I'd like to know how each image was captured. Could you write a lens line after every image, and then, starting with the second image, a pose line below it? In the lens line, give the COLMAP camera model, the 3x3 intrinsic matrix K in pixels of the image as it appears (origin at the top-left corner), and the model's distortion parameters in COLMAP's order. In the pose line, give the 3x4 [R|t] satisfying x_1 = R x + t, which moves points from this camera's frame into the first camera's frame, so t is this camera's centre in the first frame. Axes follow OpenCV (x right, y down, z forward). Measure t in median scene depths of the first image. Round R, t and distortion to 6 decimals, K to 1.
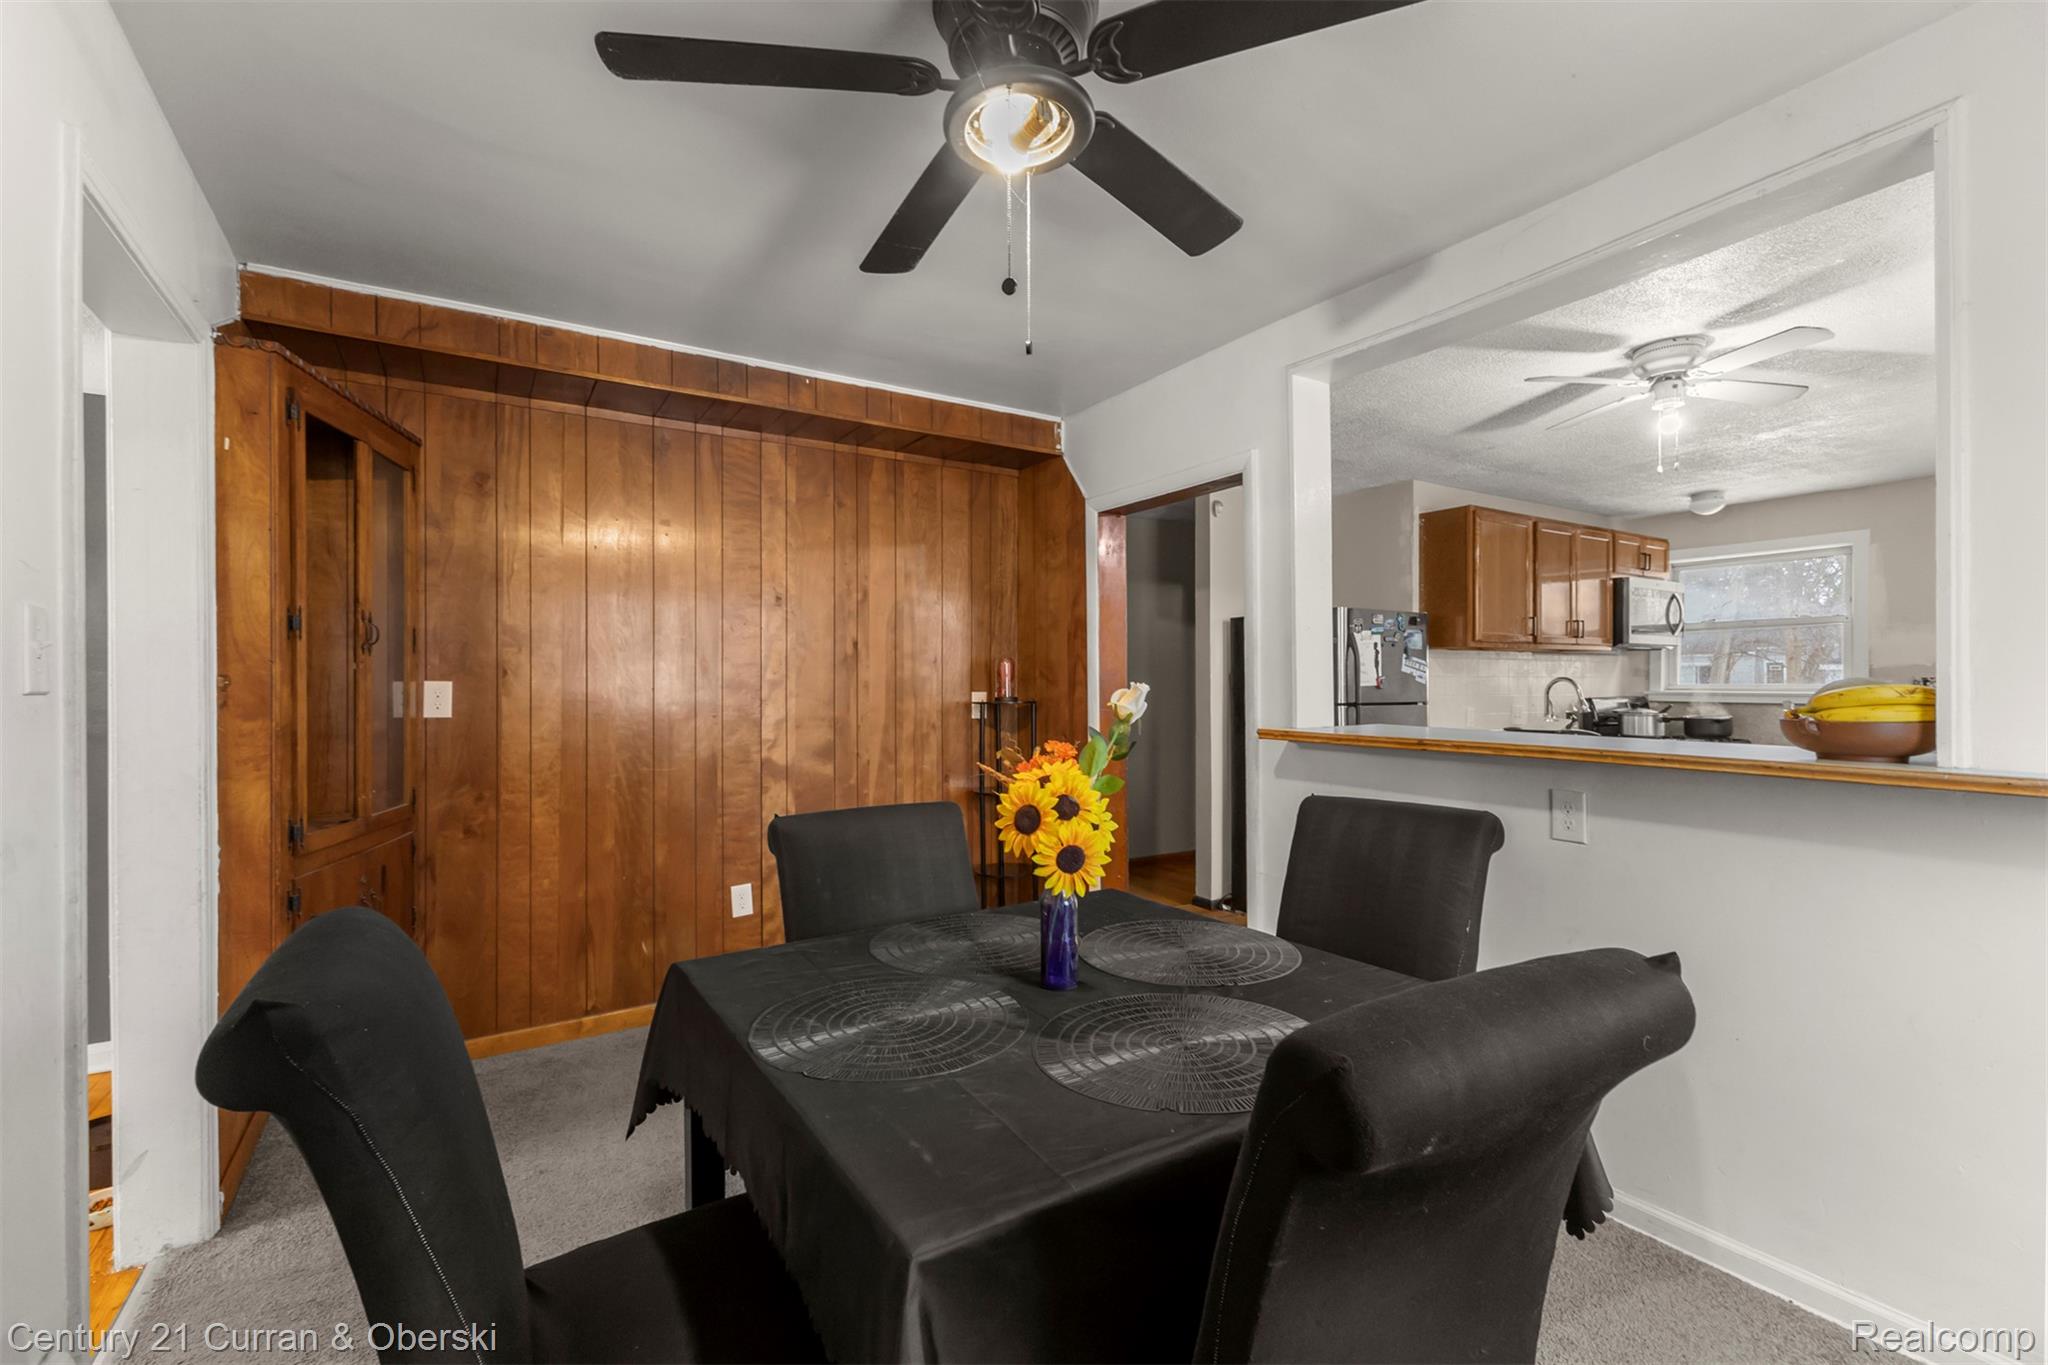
lens RADIAL K [[883.5, 0, 1018.2], [0, 883.5, 680.5], [0, 0, 1]] dist [0.011821, -0.003733]
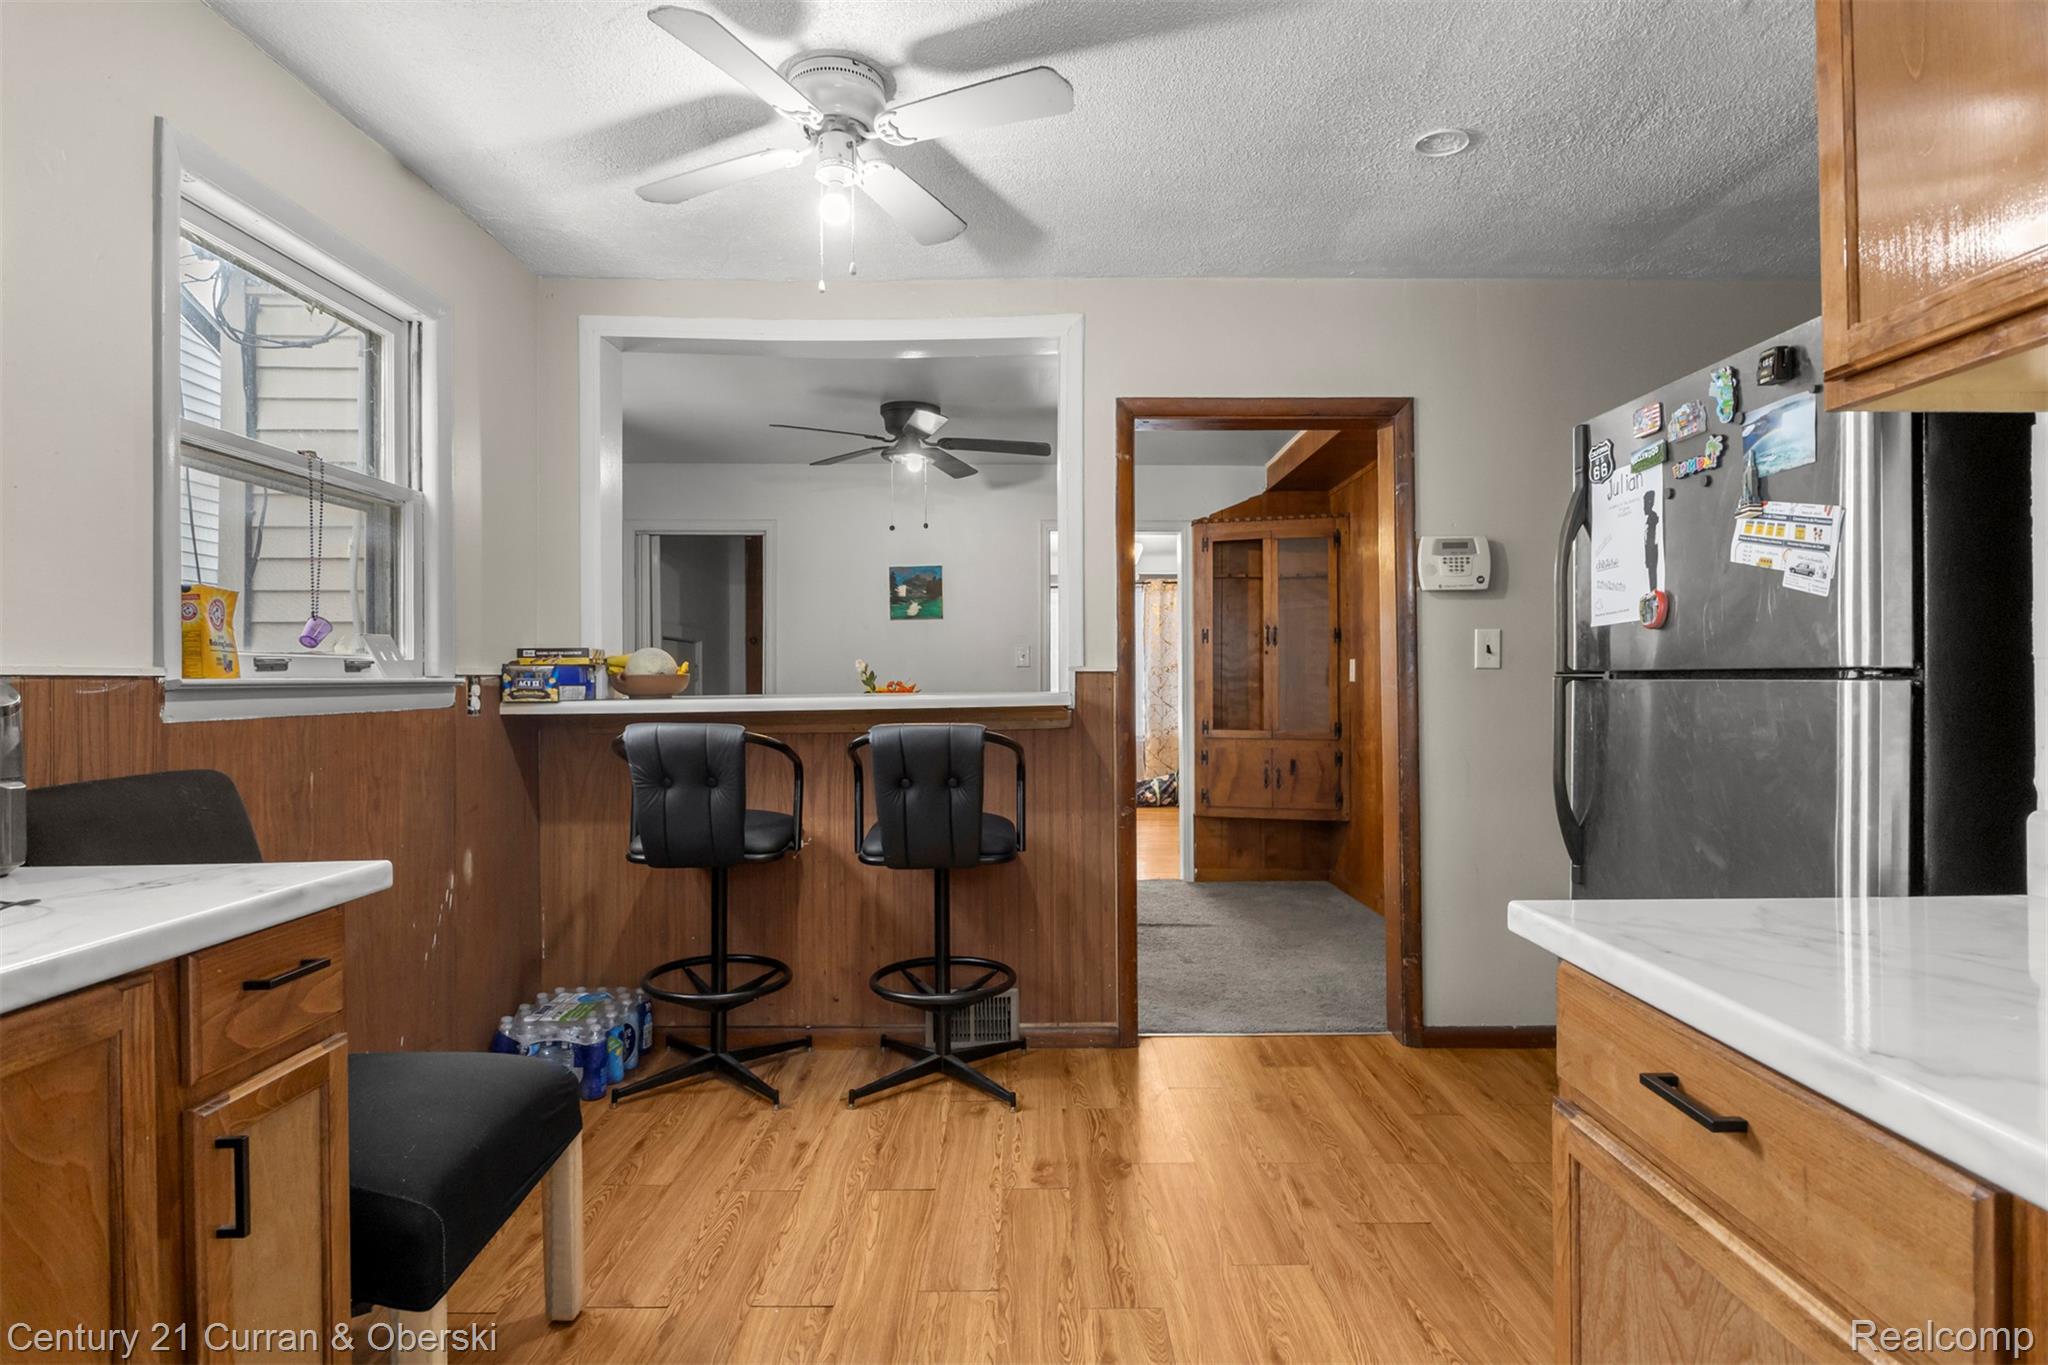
lens RADIAL K [[1081.5, 0, 1036.1], [0, 1081.5, 675.0], [0, 0, 1]] dist [-0.018345, 0.000392]
pose [[-0.519172, -0.002060, -0.854667, 0.720064], [0.011813, 0.999884, -0.009586, 0.022479], [0.854588, -0.015072, -0.519088, 0.837729]]
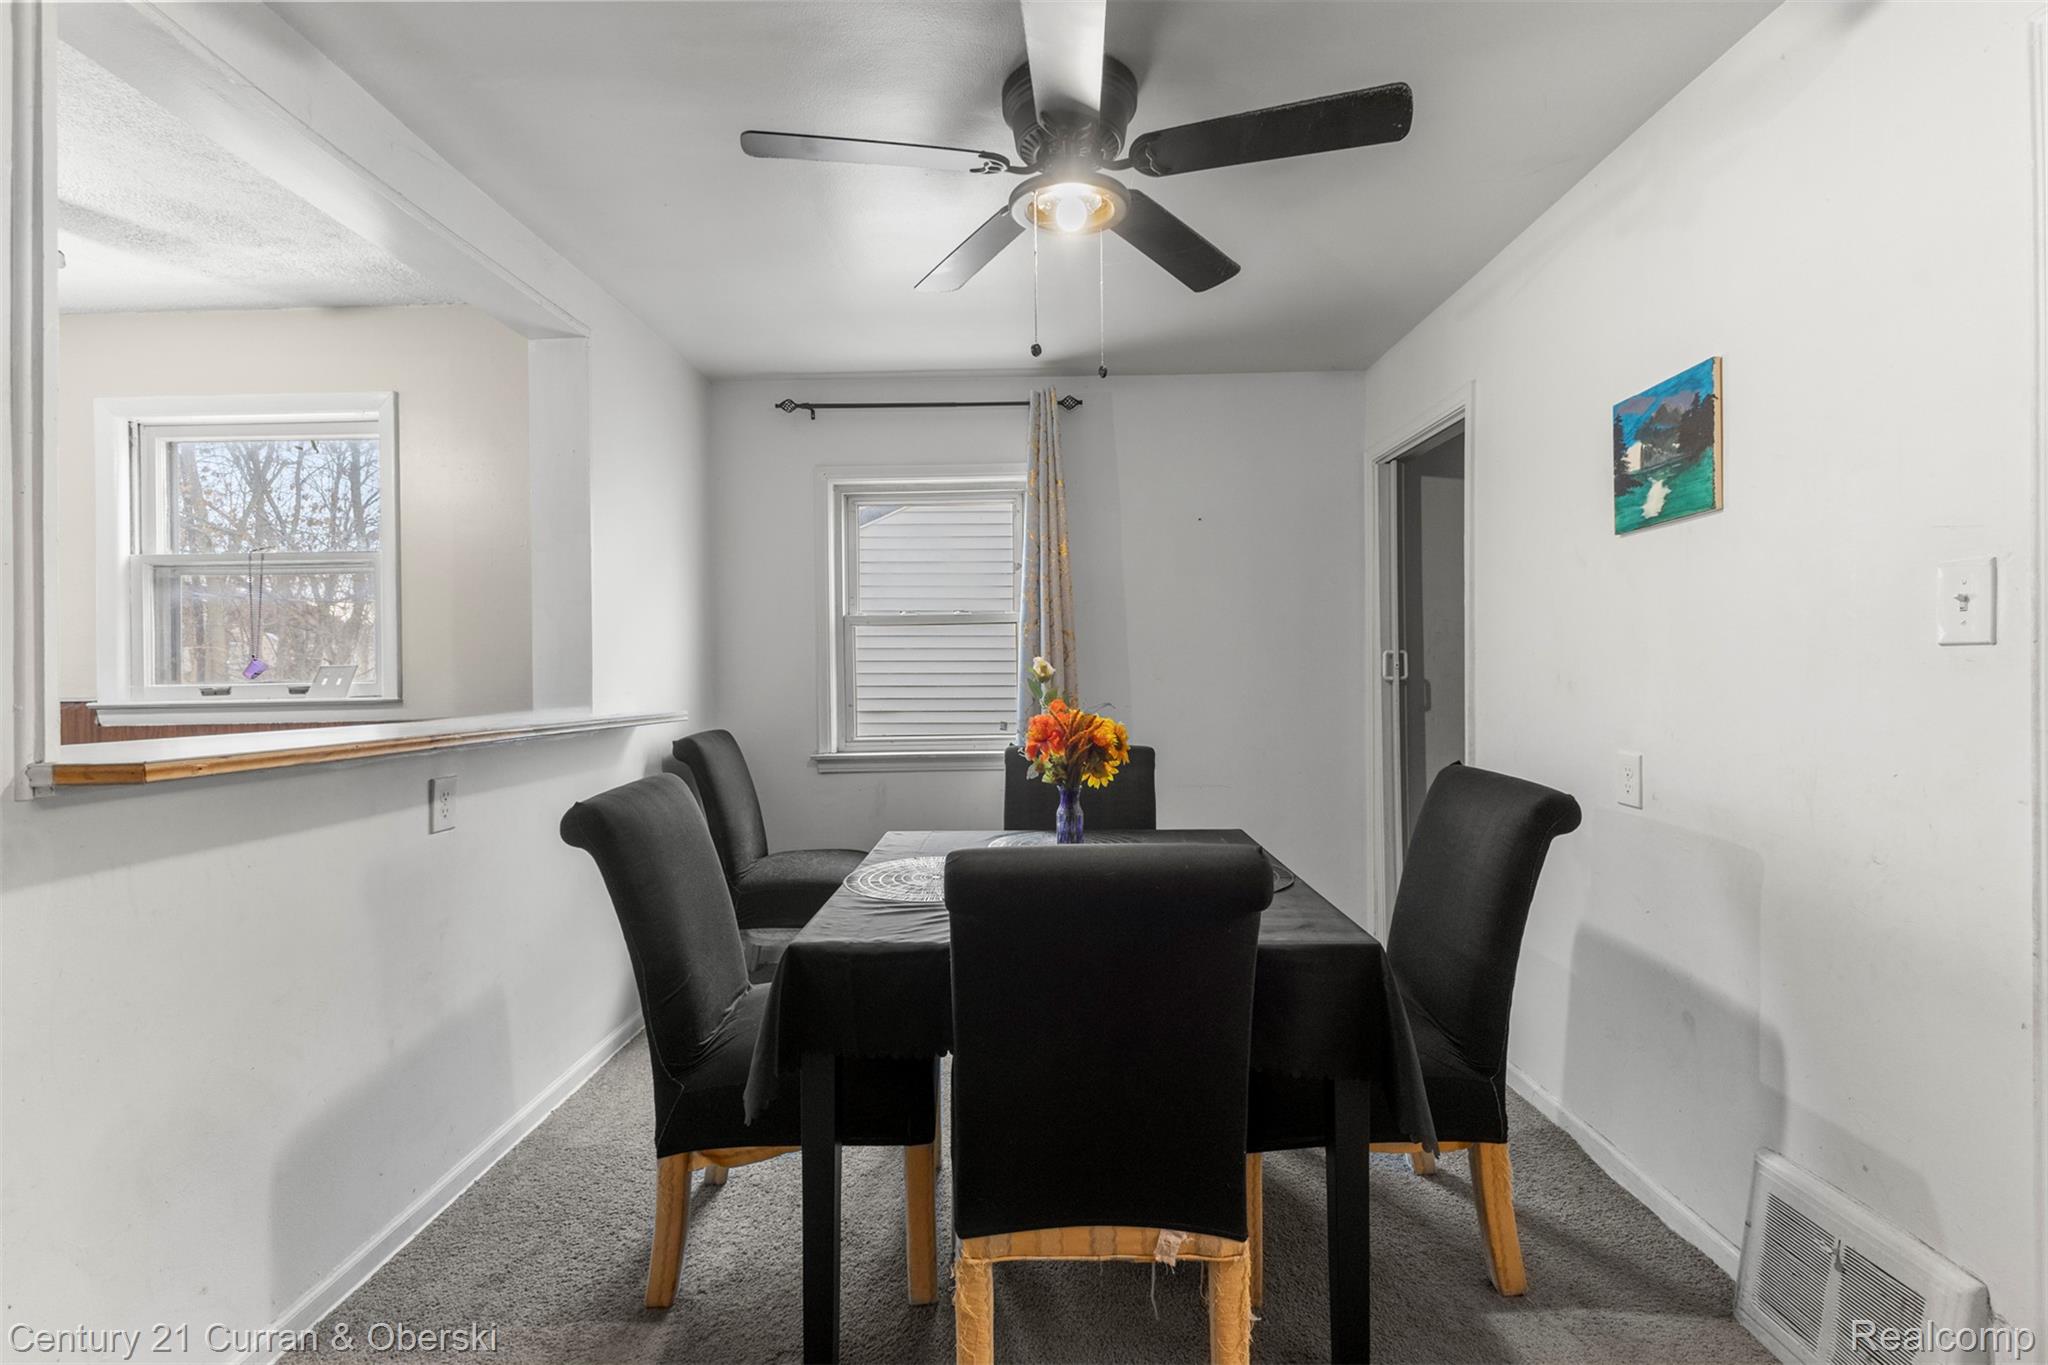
lens RADIAL K [[883.5, 0, 1025.1], [0, 883.5, 673.6], [0, 0, 1]] dist [0.011821, -0.003733]
pose [[-0.841353, 0.012969, 0.540330, -0.154699], [0.011609, 0.999915, -0.005923, 0.009783], [-0.540361, 0.001289, -0.841433, 0.574558]]
